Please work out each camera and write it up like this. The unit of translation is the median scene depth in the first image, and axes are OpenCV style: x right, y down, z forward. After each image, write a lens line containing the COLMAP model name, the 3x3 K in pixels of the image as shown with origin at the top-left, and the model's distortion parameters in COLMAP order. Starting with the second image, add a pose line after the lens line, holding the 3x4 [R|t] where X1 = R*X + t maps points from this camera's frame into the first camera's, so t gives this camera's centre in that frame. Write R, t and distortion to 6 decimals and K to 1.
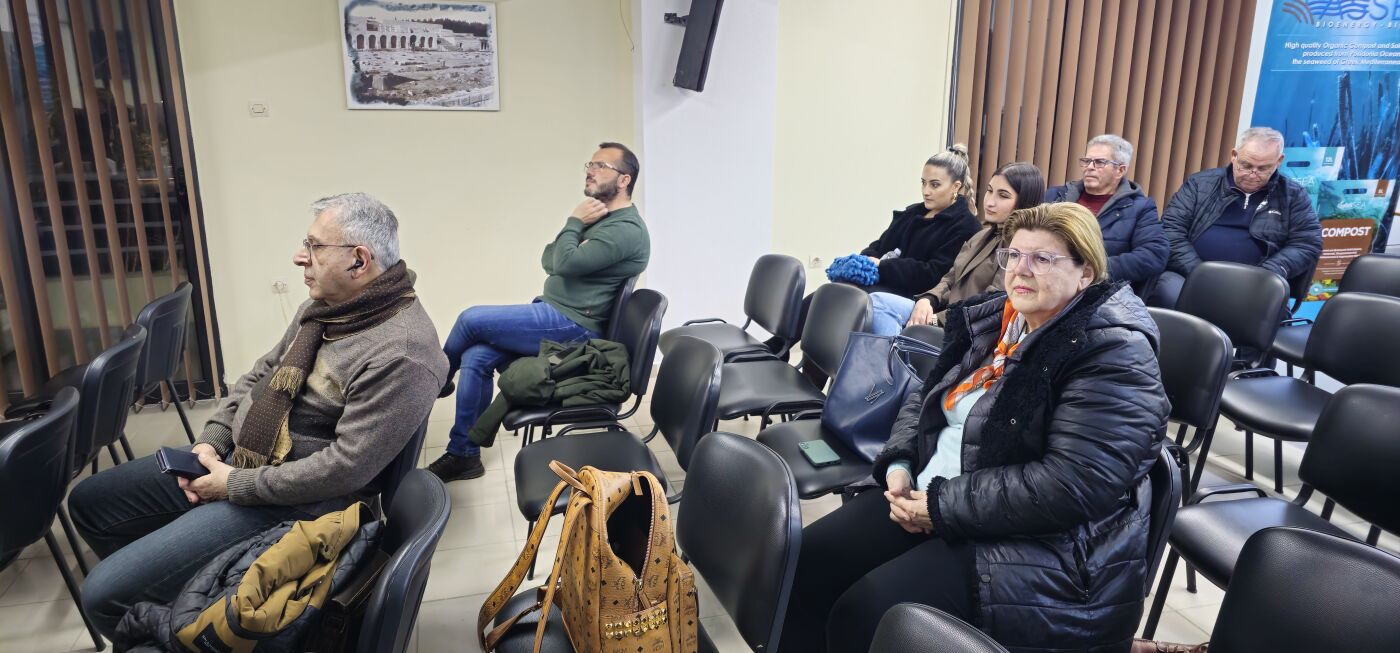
lens RADIAL K [[933.0, 0, 677.7], [0, 933.0, 301.7], [0, 0, 1]] dist [0.068373, -0.057597]
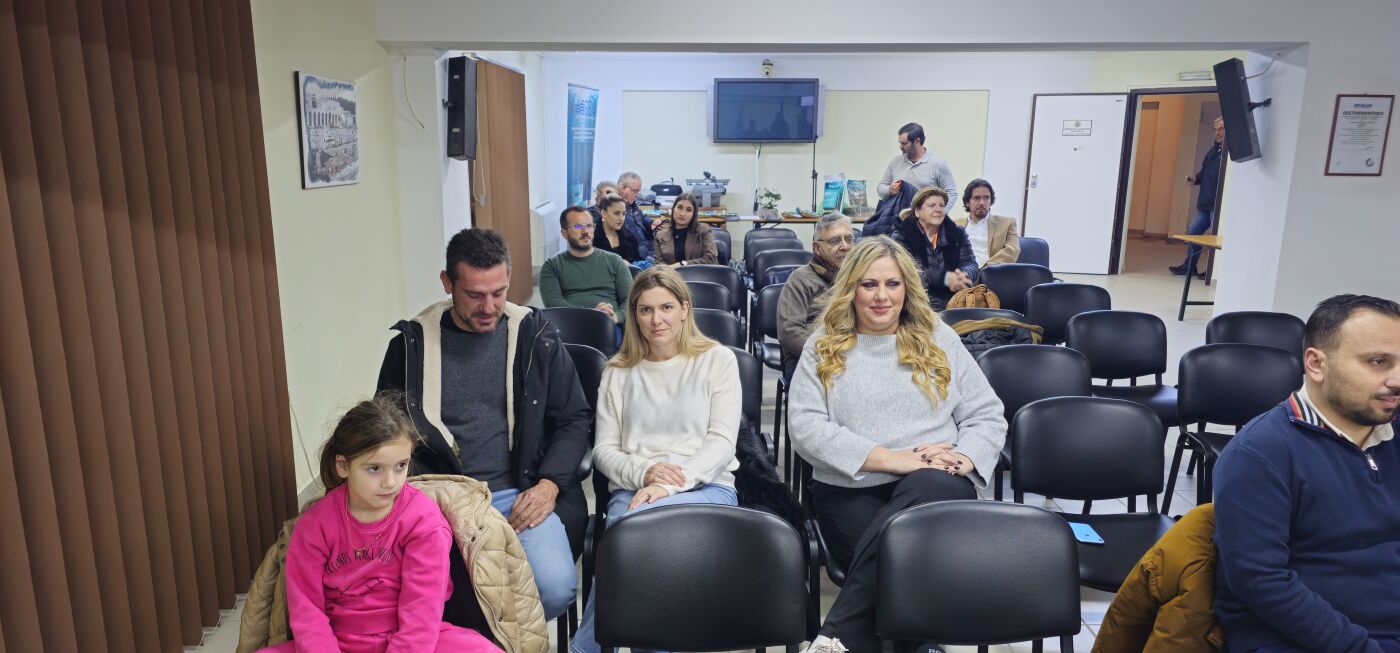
lens RADIAL K [[933.0, 0, 686.5], [0, 933.0, 337.0], [0, 0, 1]] dist [0.068373, -0.057597]
pose [[0.250128, -0.204189, 0.946437, -1.275049], [0.222936, 0.963390, 0.148929, -0.125546], [-0.942197, 0.173744, 0.286491, 0.422360]]
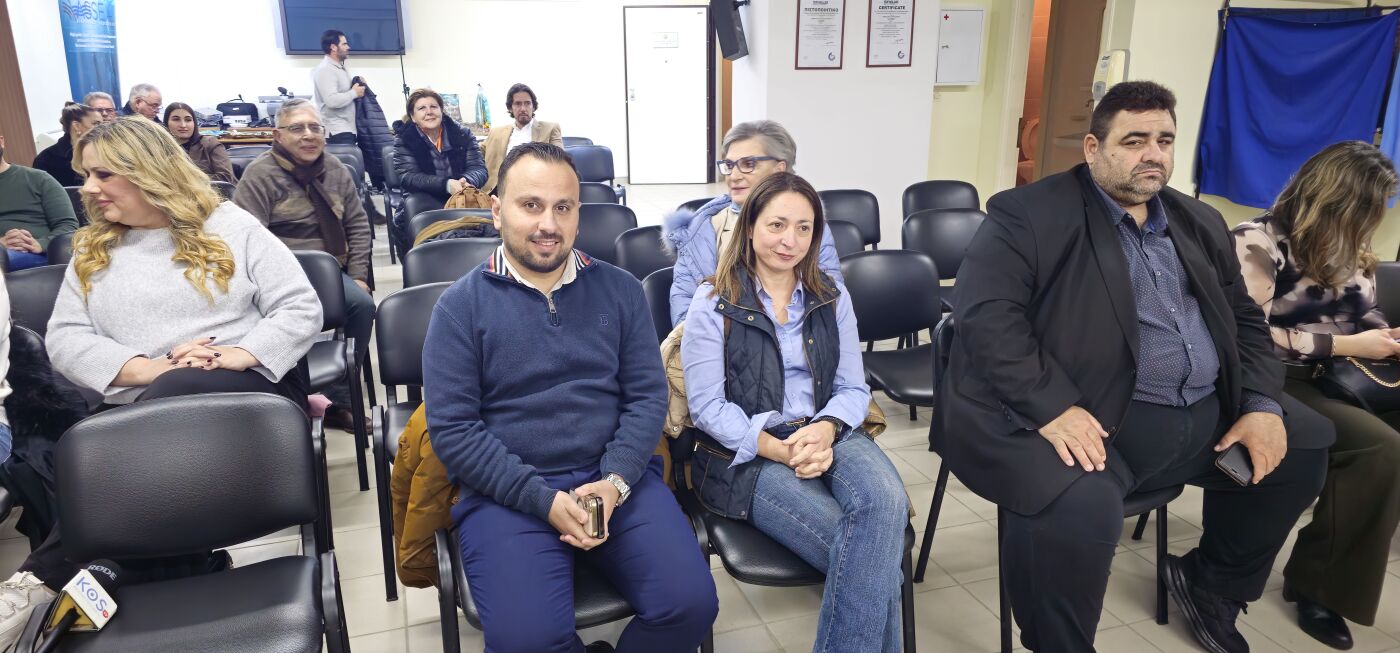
lens RADIAL K [[933.0, 0, 688.9], [0, 933.0, 338.9], [0, 0, 1]] dist [0.068373, -0.057597]
pose [[-0.062069, -0.282226, 0.957338, -1.214981], [0.241896, 0.926336, 0.288770, -0.021691], [-0.968315, 0.249500, 0.010773, 0.174566]]
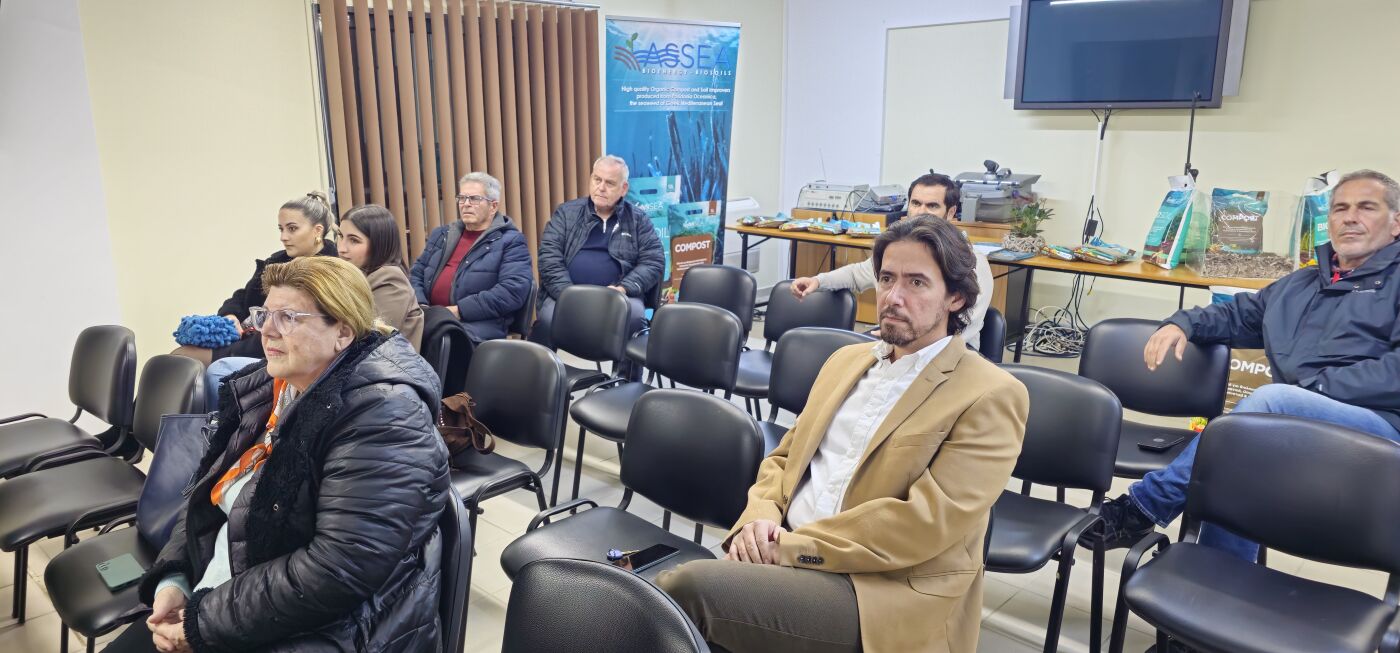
lens RADIAL K [[933.0, 0, 677.5], [0, 933.0, 306.7], [0, 0, 1]] dist [0.068373, -0.057597]
pose [[0.853689, -0.109818, 0.509073, 0.113030], [0.125677, 0.992066, 0.003258, -0.006417], [-0.505392, 0.061197, 0.860717, 0.018358]]
